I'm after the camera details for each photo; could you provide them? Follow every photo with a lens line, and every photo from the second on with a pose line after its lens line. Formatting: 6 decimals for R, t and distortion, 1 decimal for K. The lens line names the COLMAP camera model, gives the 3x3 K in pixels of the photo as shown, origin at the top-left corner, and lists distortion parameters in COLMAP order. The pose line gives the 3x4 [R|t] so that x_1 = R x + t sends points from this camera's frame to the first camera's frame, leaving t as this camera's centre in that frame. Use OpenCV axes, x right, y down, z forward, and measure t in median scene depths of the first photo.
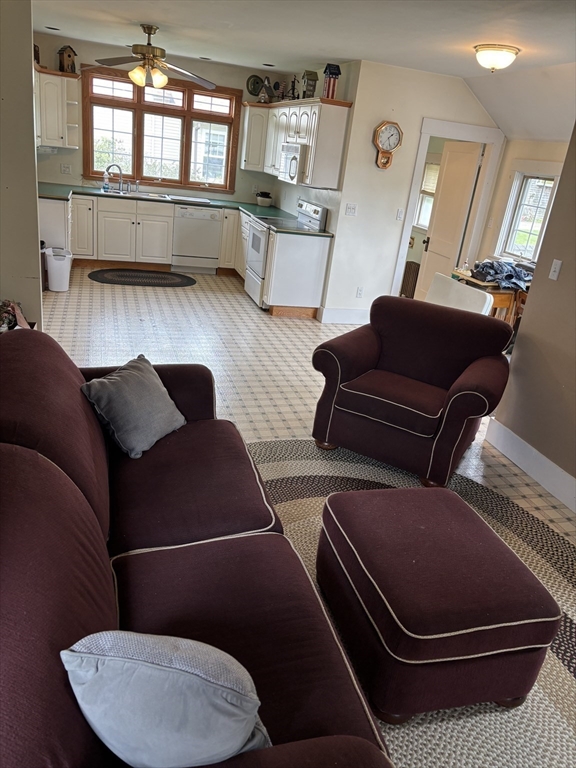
lens RADIAL K [[582.1, 0, 288.0], [0, 582.1, 384.0], [0, 0, 1]] dist [-0.003705, 0.007730]
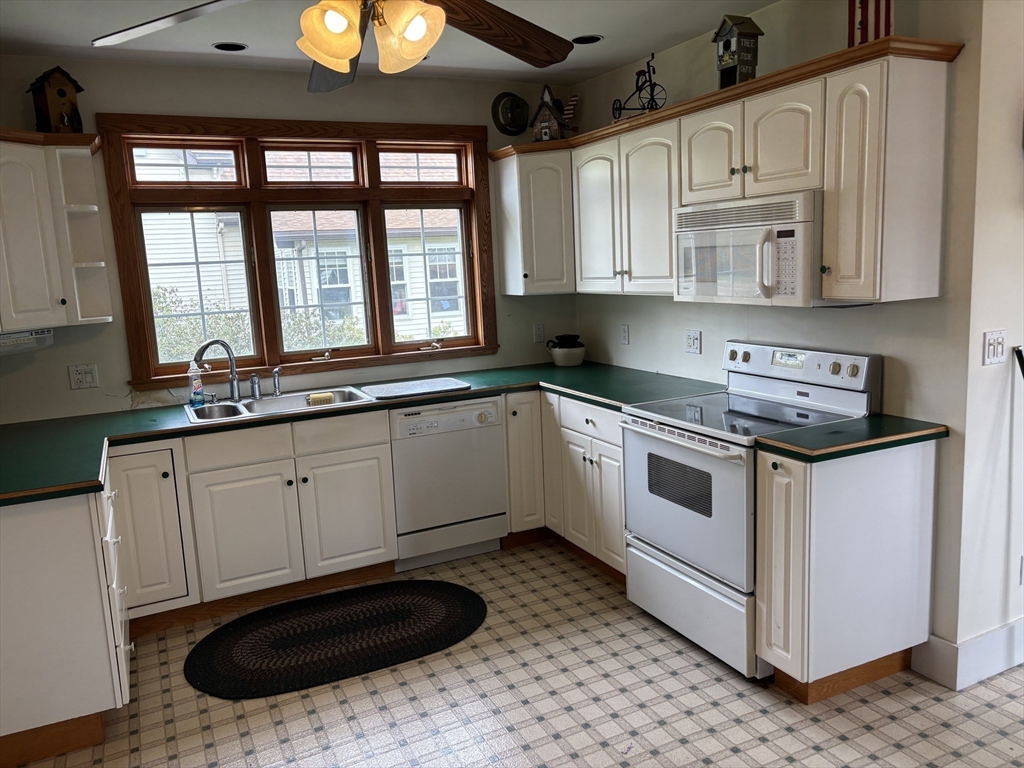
lens RADIAL K [[776.1, 0, 512.0], [0, 776.1, 384.0], [0, 0, 1]] dist [-0.003705, 0.007730]
pose [[0.972609, -0.191867, 0.131220, -0.175377], [0.215667, 0.955454, -0.201484, -0.199473], [-0.086716, 0.224265, 0.970662, 0.478613]]
